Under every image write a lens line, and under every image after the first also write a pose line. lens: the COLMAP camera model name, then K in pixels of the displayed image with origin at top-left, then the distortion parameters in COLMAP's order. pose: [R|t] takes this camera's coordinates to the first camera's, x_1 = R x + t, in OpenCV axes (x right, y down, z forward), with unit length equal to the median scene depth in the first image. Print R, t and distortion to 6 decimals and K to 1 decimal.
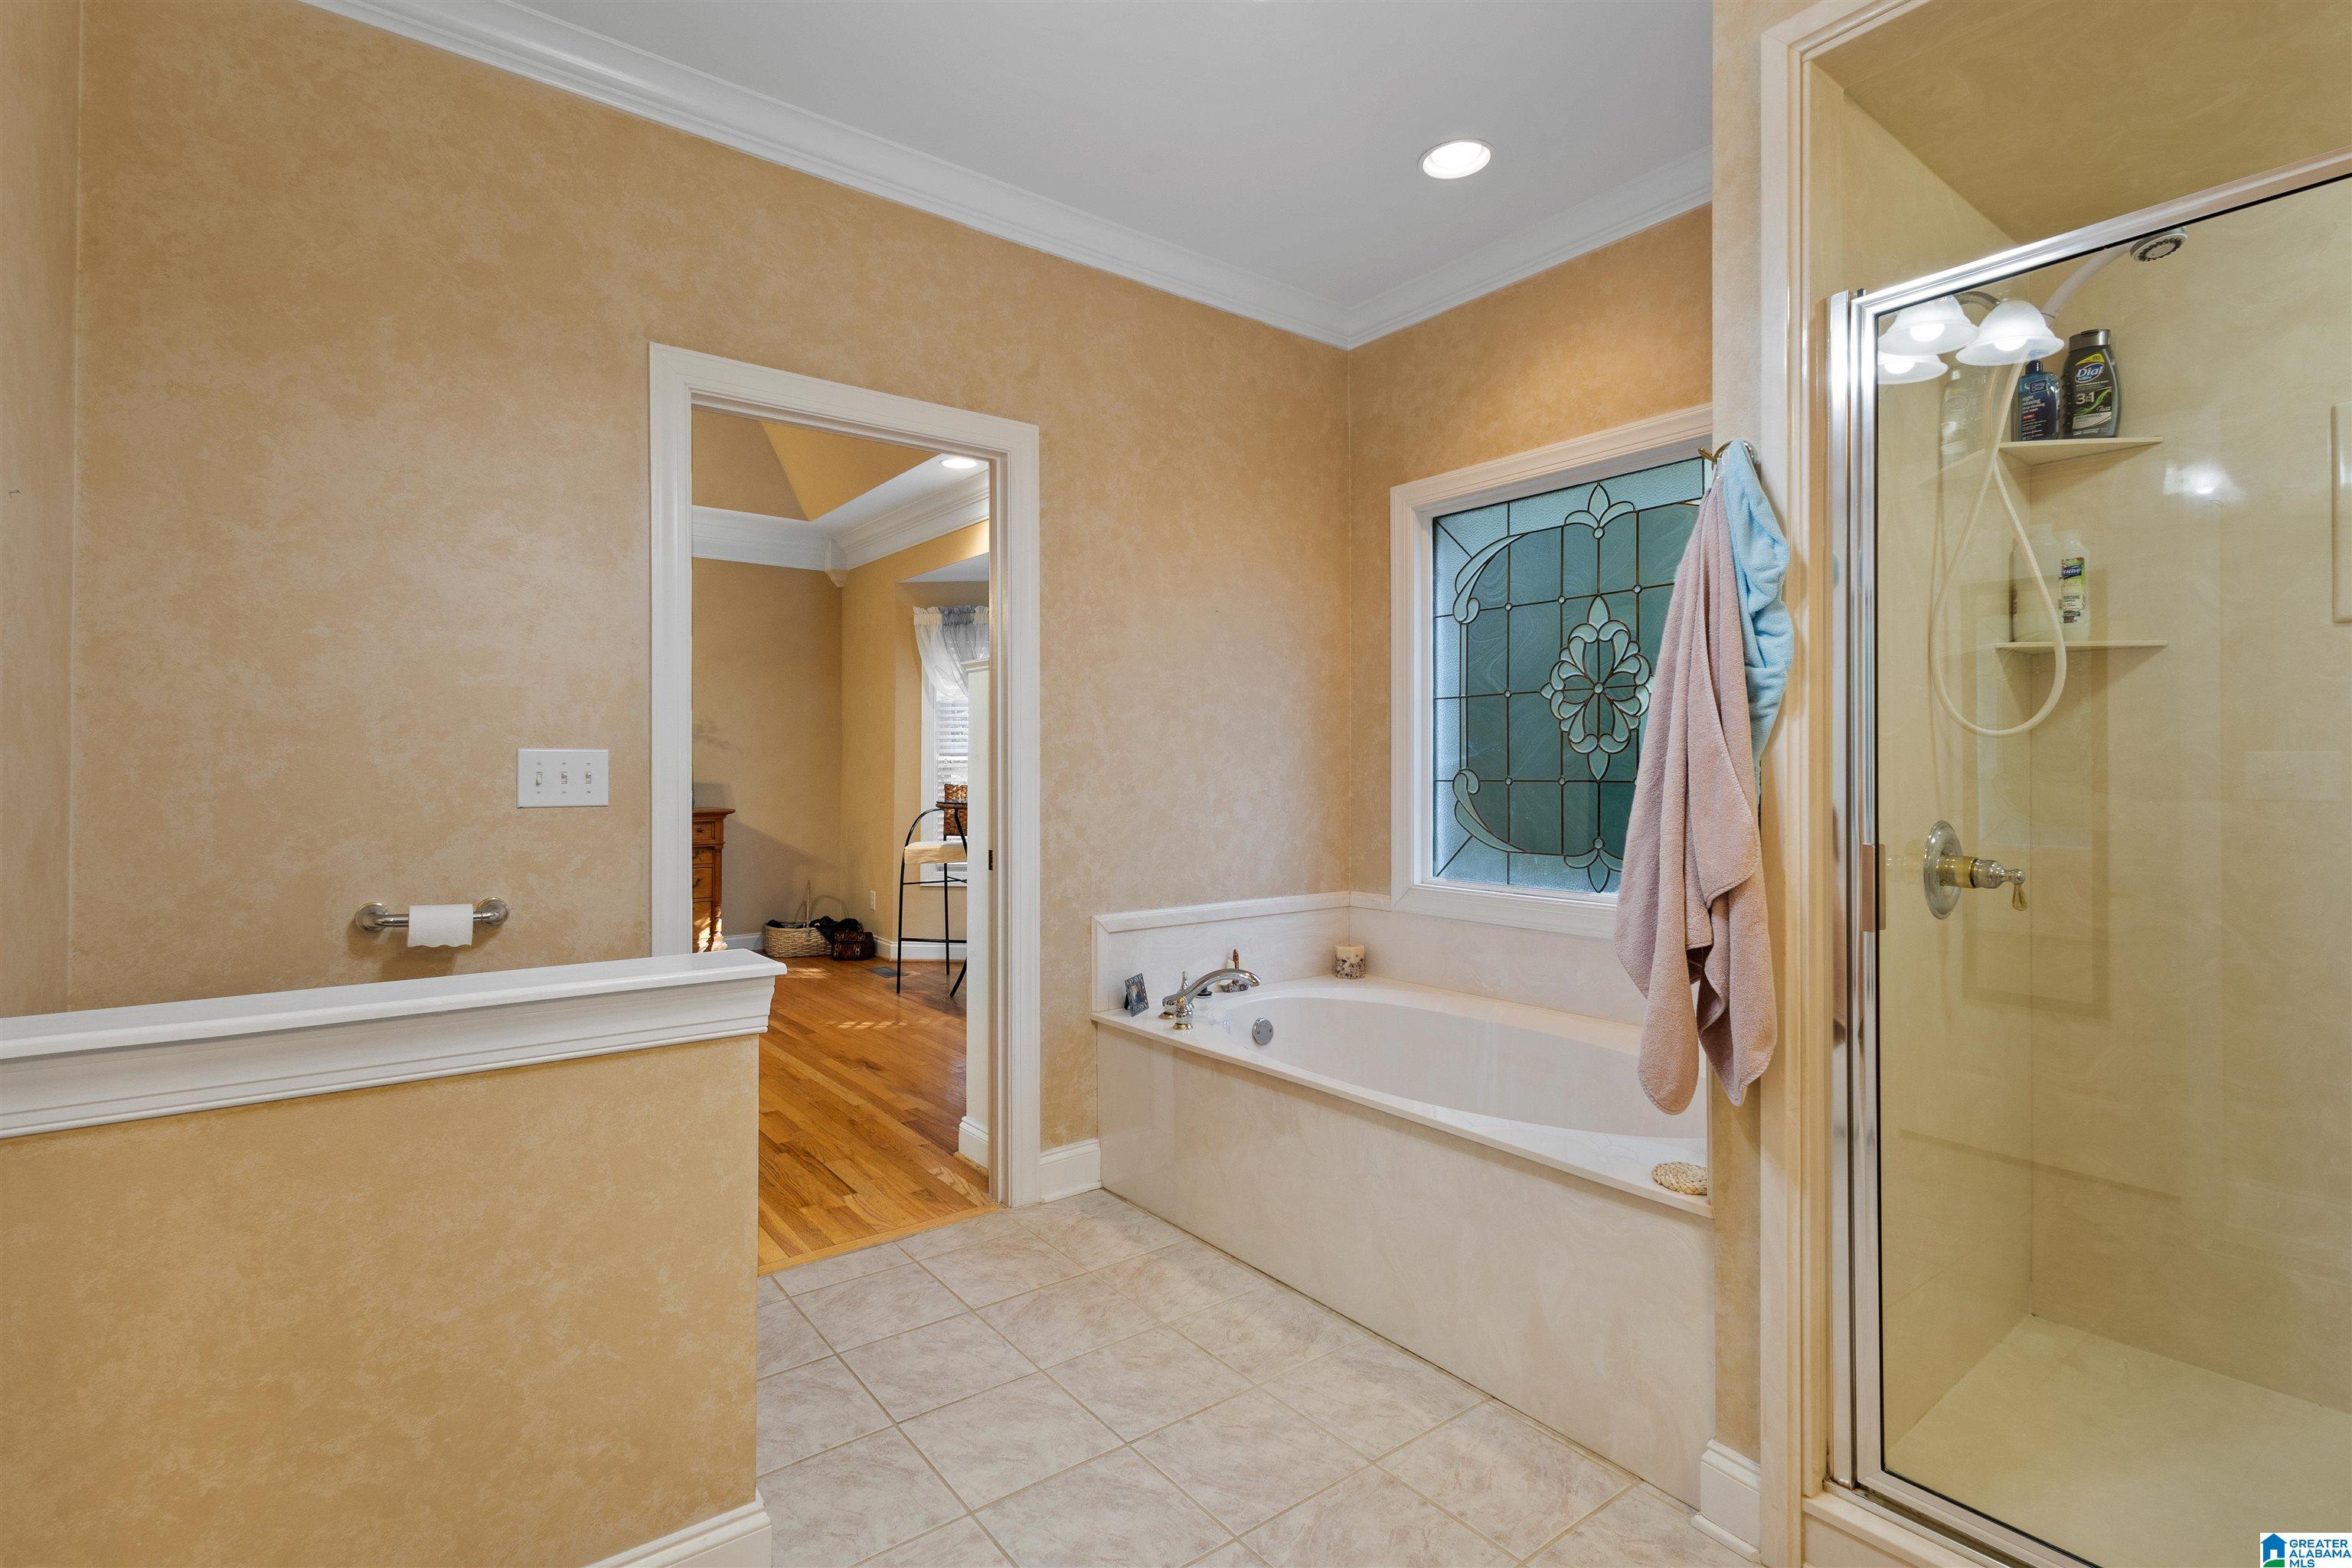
lens RADIAL K [[1101.1, 0, 1171.4], [0, 1101.1, 767.6], [0, 0, 1]] dist [0.004567, -0.000010]
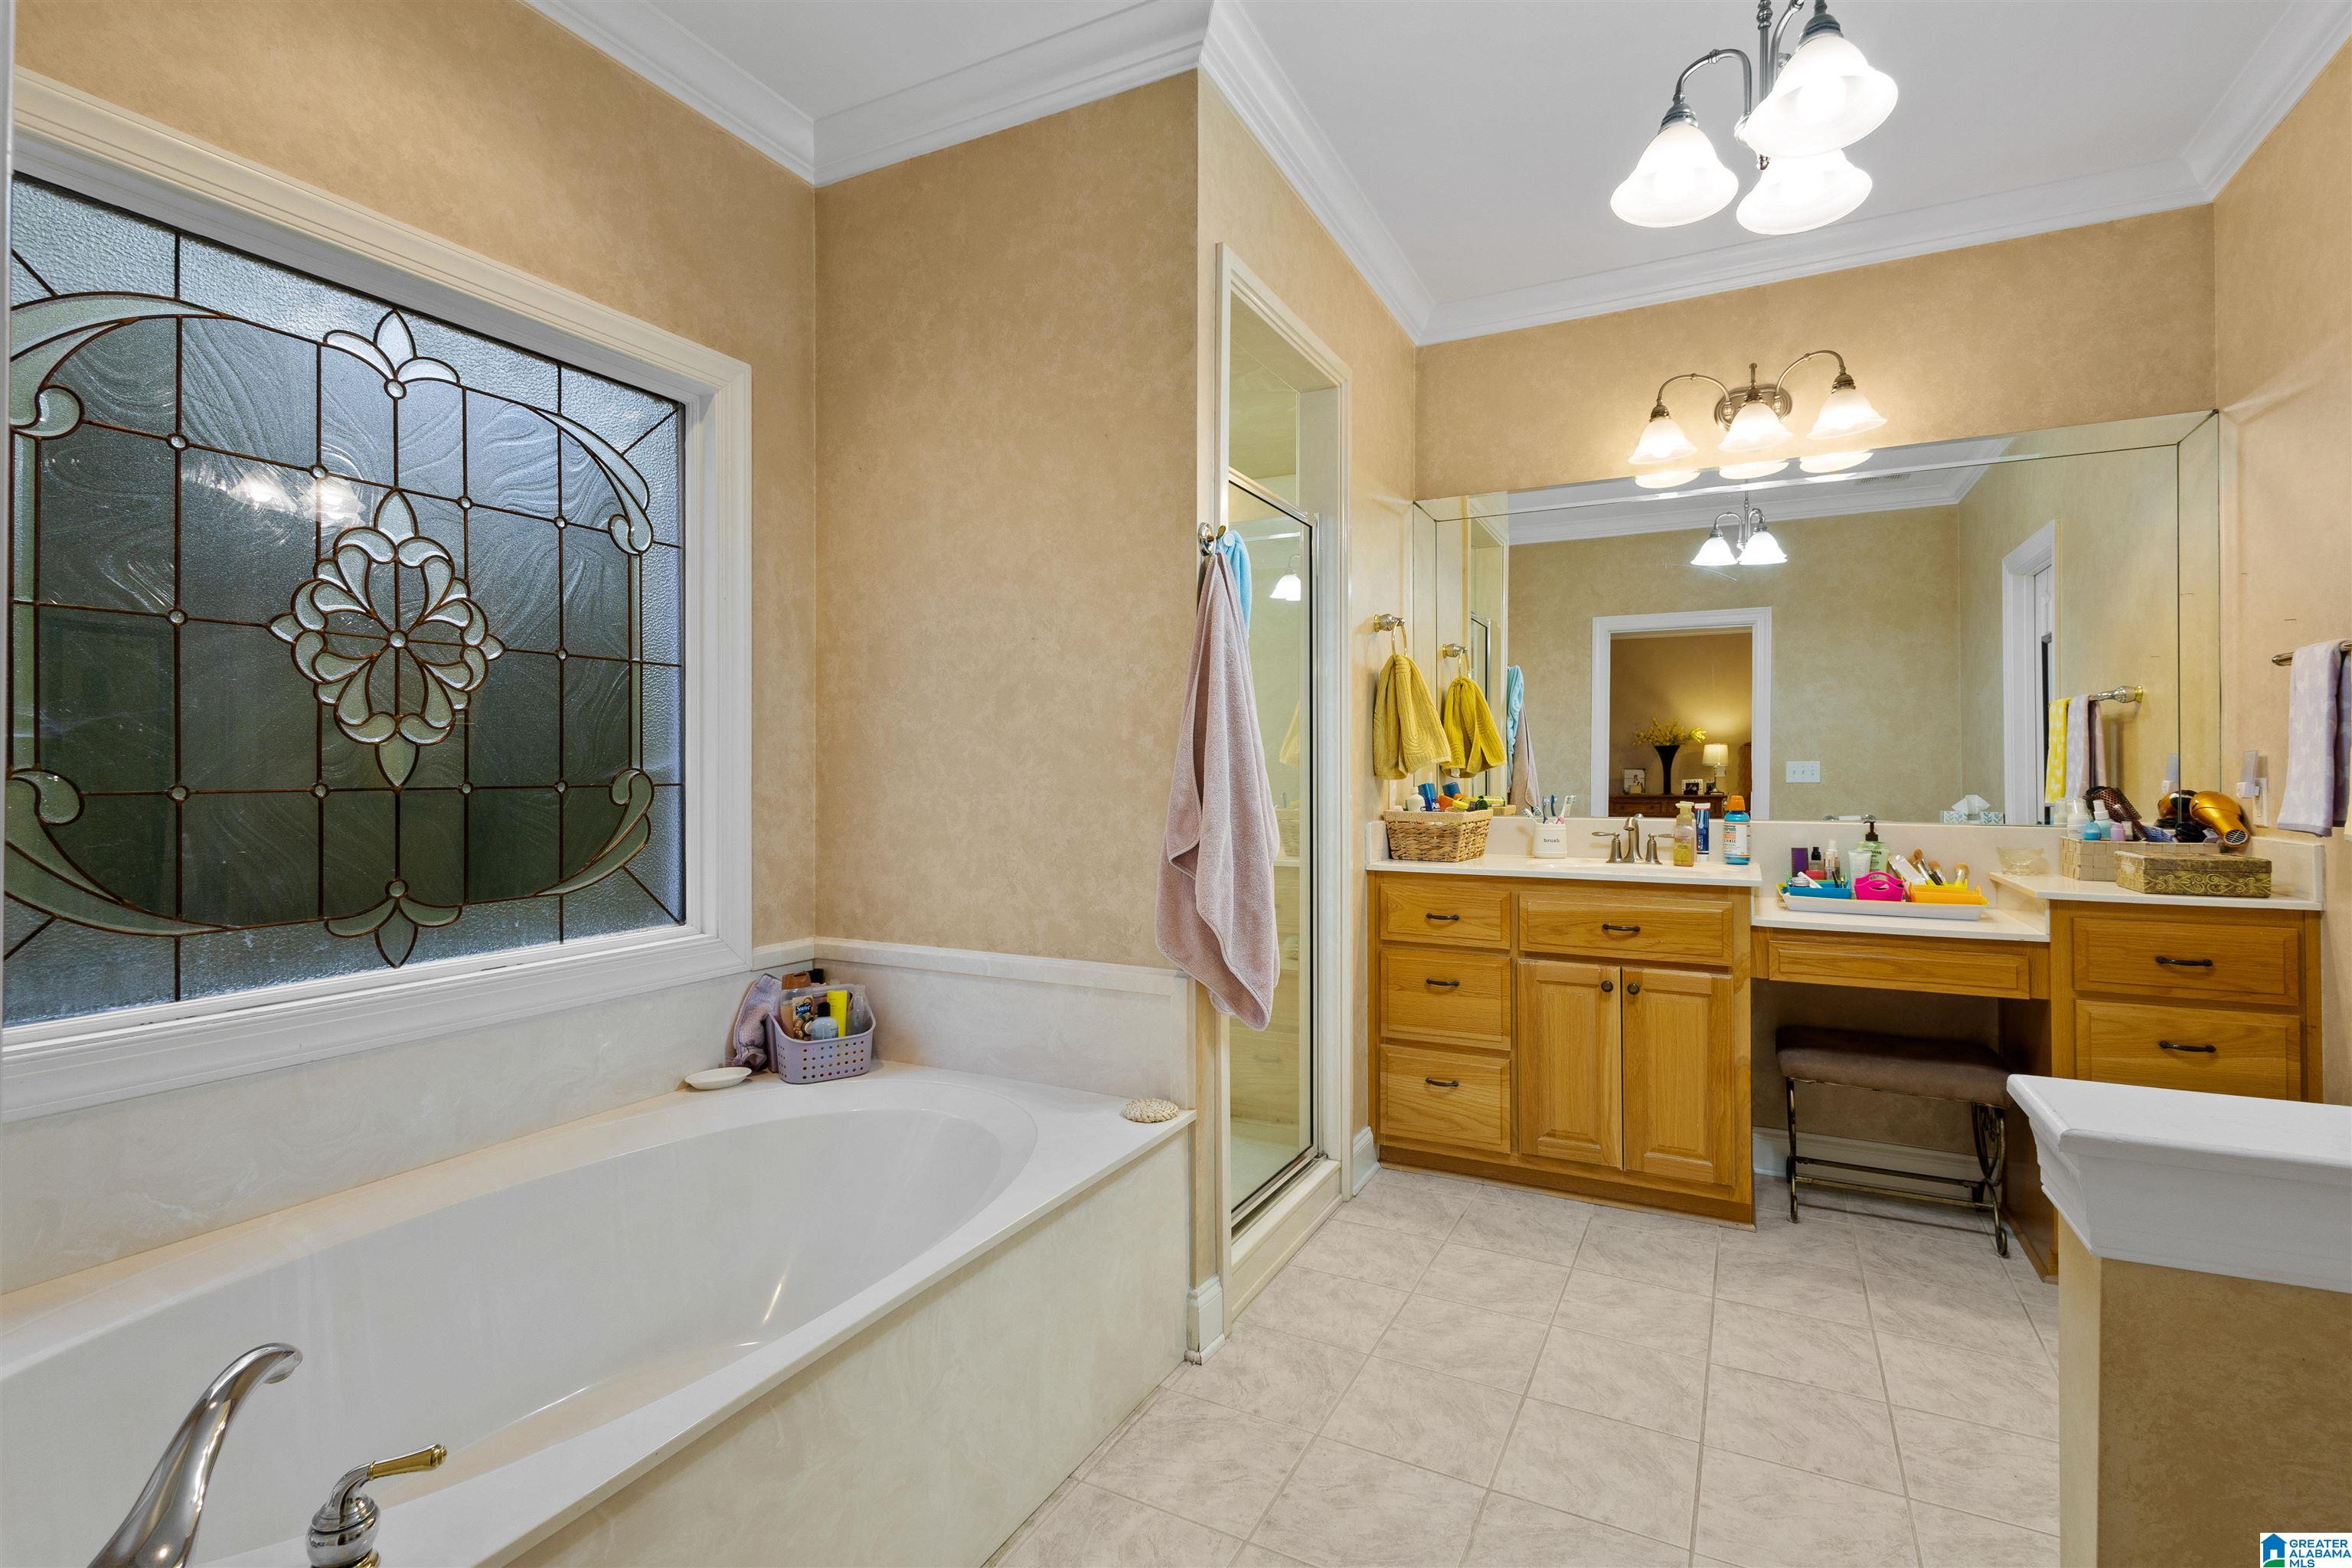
lens RADIAL K [[1101.1, 0, 1171.5], [0, 1101.1, 782.6], [0, 0, 1]] dist [0.004567, -0.000010]
pose [[-0.425554, -0.007551, 0.904901, -0.362974], [0.000672, 0.999962, 0.008661, 0.003340], [-0.904933, 0.004294, -0.425533, 0.869747]]
